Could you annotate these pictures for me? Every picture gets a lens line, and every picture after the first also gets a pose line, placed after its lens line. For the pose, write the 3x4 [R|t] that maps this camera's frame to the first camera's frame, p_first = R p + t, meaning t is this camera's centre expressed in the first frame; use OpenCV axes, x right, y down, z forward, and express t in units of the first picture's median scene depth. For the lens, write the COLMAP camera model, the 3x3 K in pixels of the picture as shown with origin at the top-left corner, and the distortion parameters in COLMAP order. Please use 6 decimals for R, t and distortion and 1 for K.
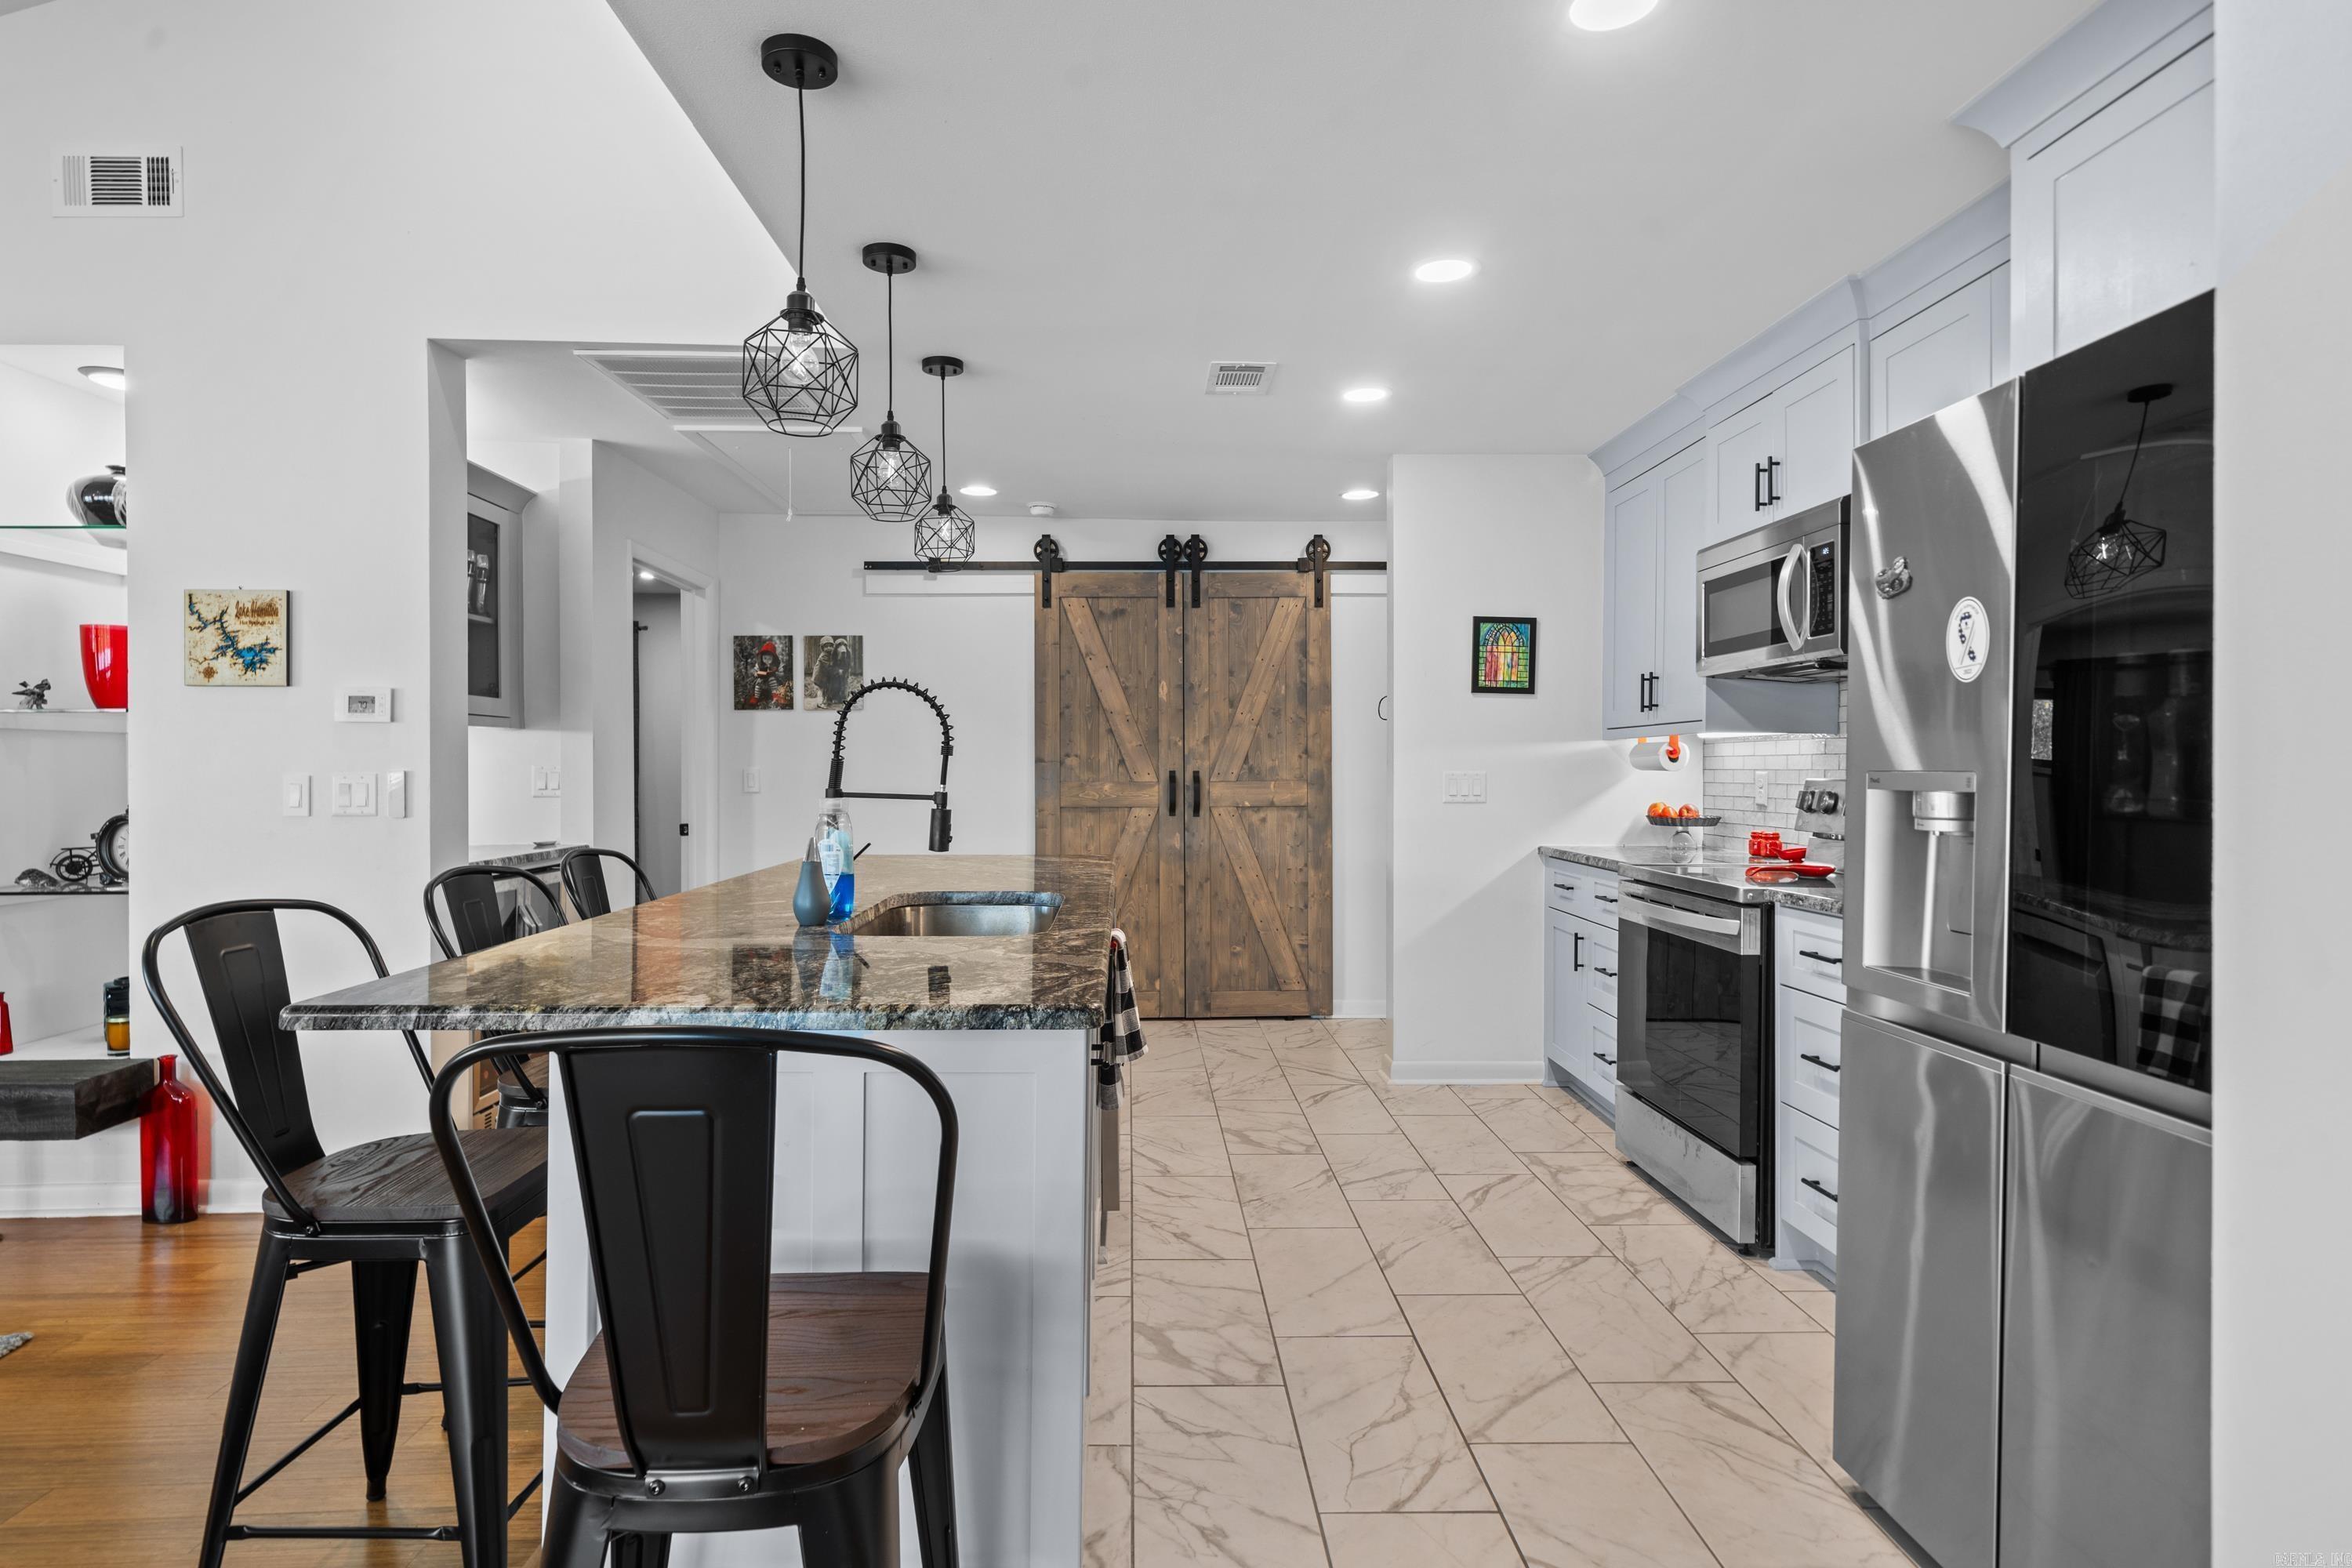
lens RADIAL K [[1200.0, 0, 1222.4], [0, 1200.0, 757.1], [0, 0, 1]] dist [-0.006219, -0.001101]
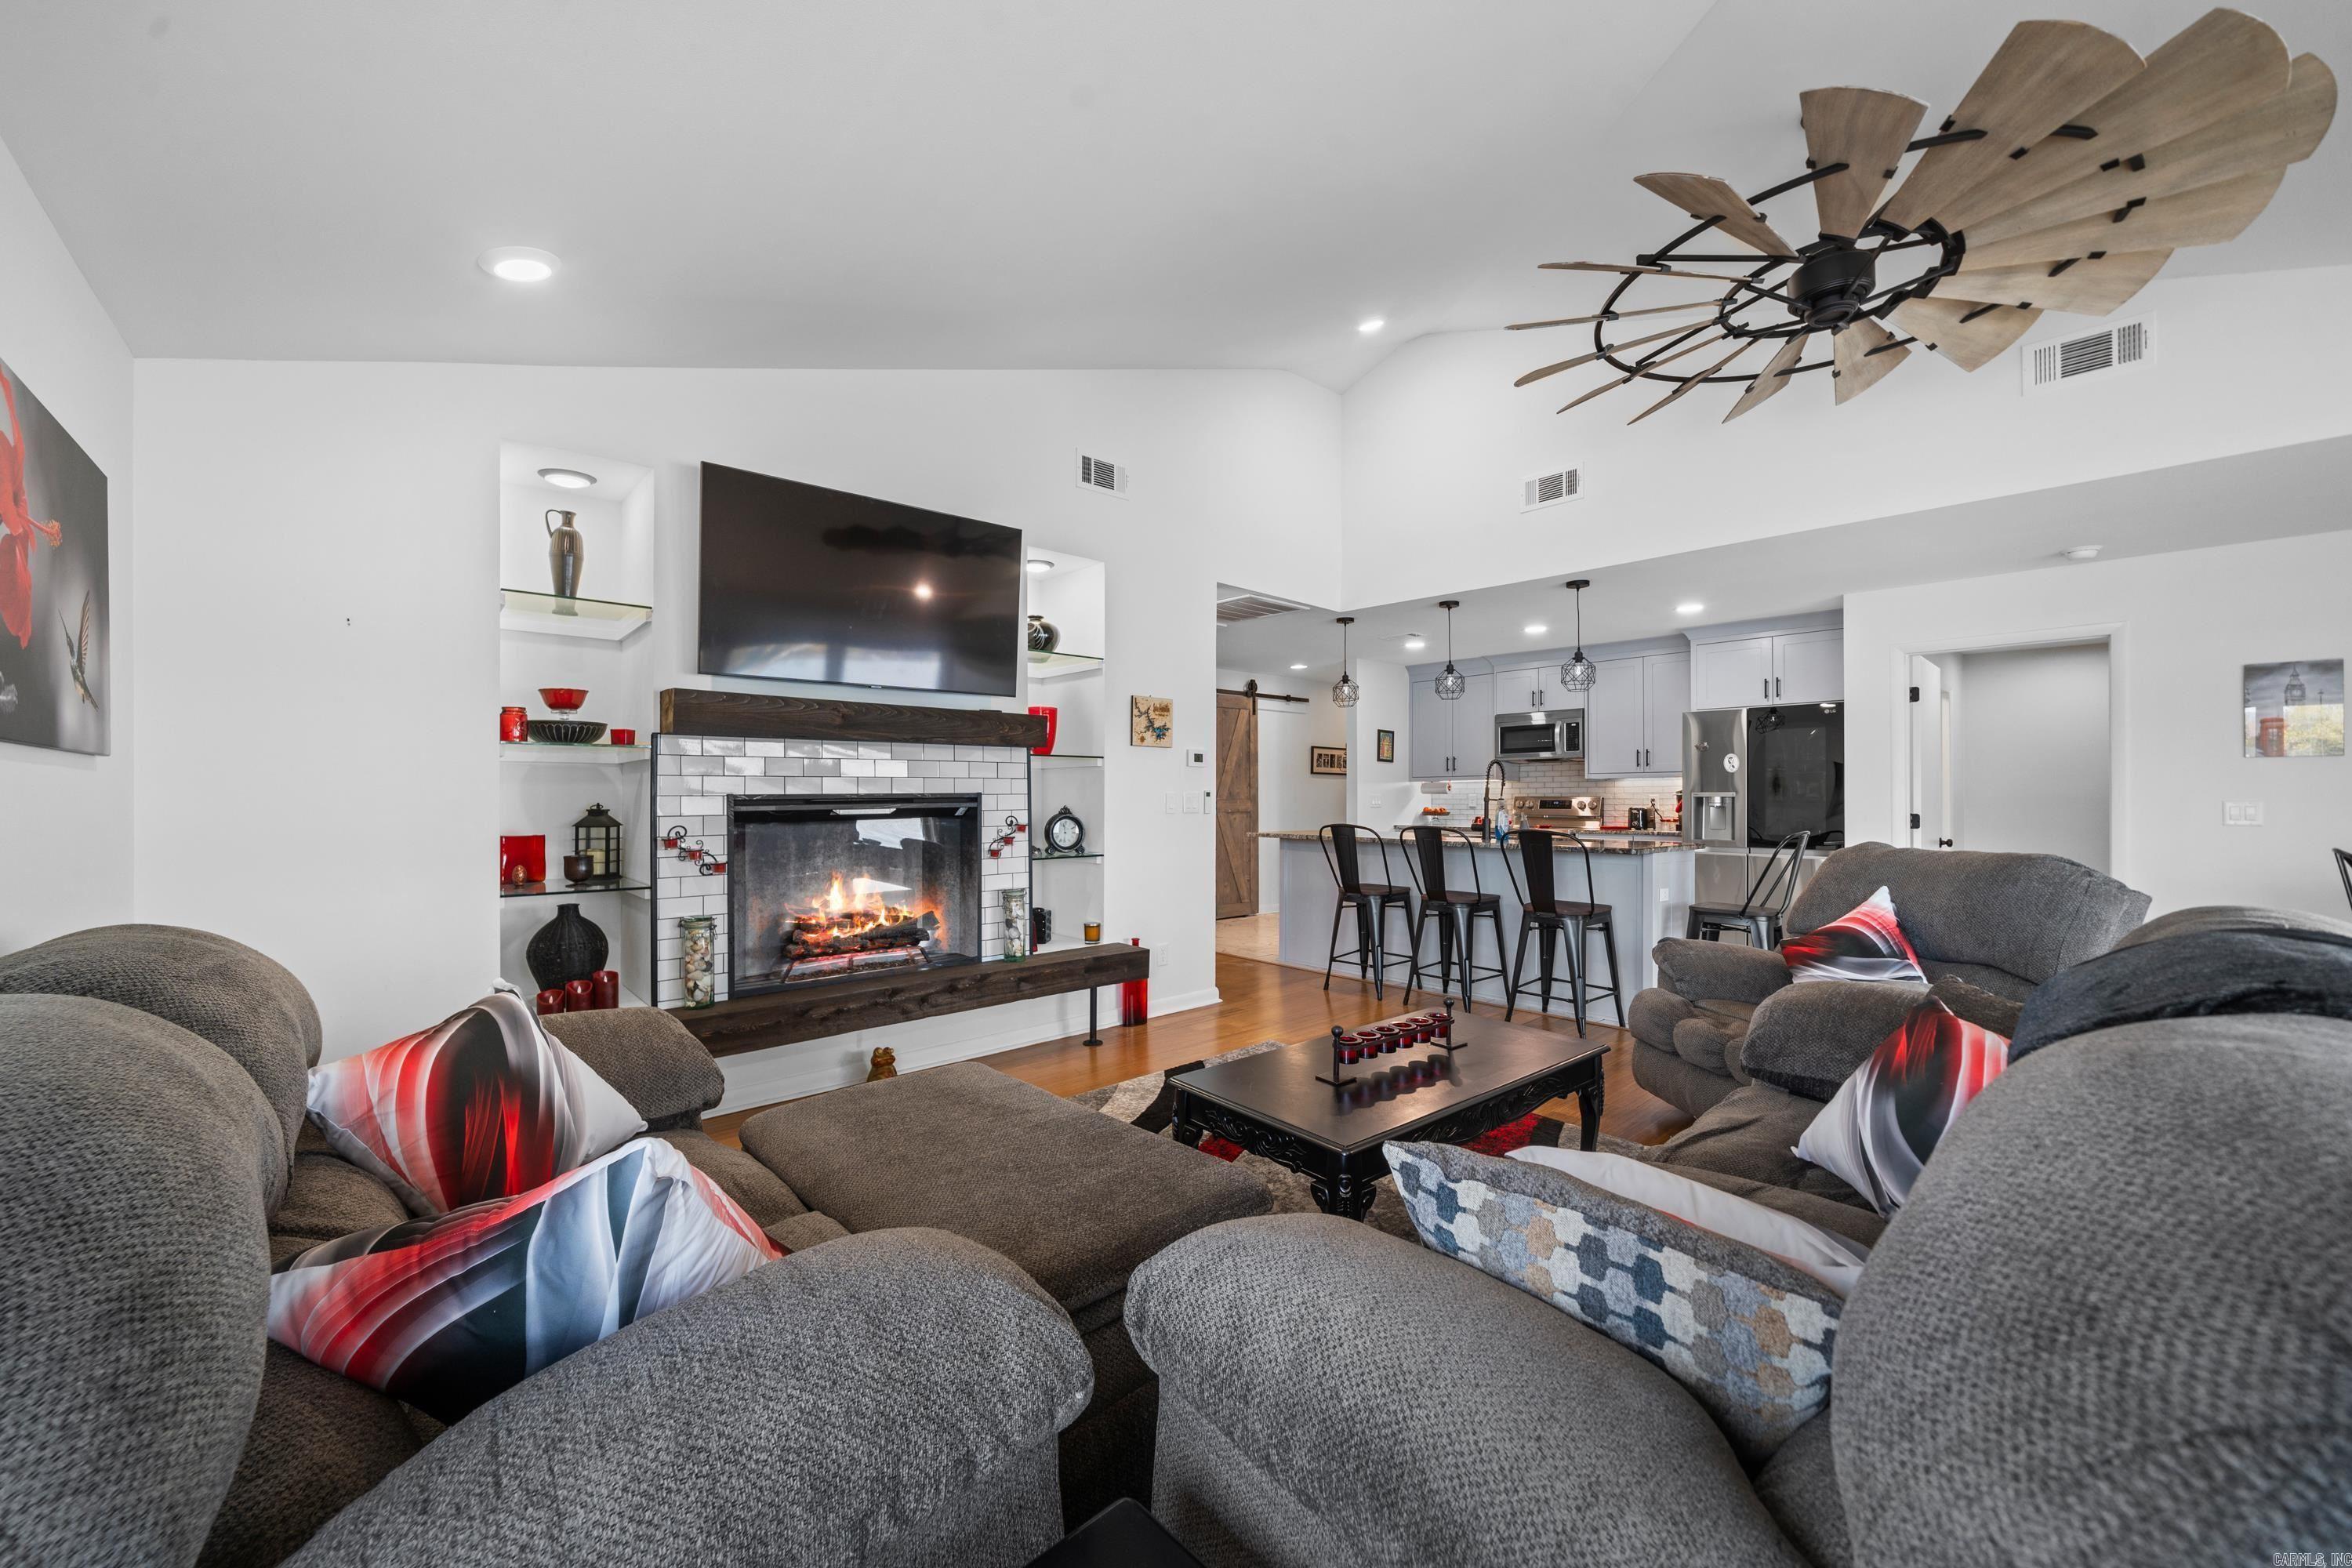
lens RADIAL K [[898.8, 0, 1153.2], [0, 898.8, 794.7], [0, 0, 1]] dist [-0.000018, 0.000209]
pose [[0.769001, -0.001369, 0.639246, -1.063505], [0.002243, 0.999997, -0.000556, 0.012419], [-0.639244, 0.001861, 0.769002, -0.080259]]
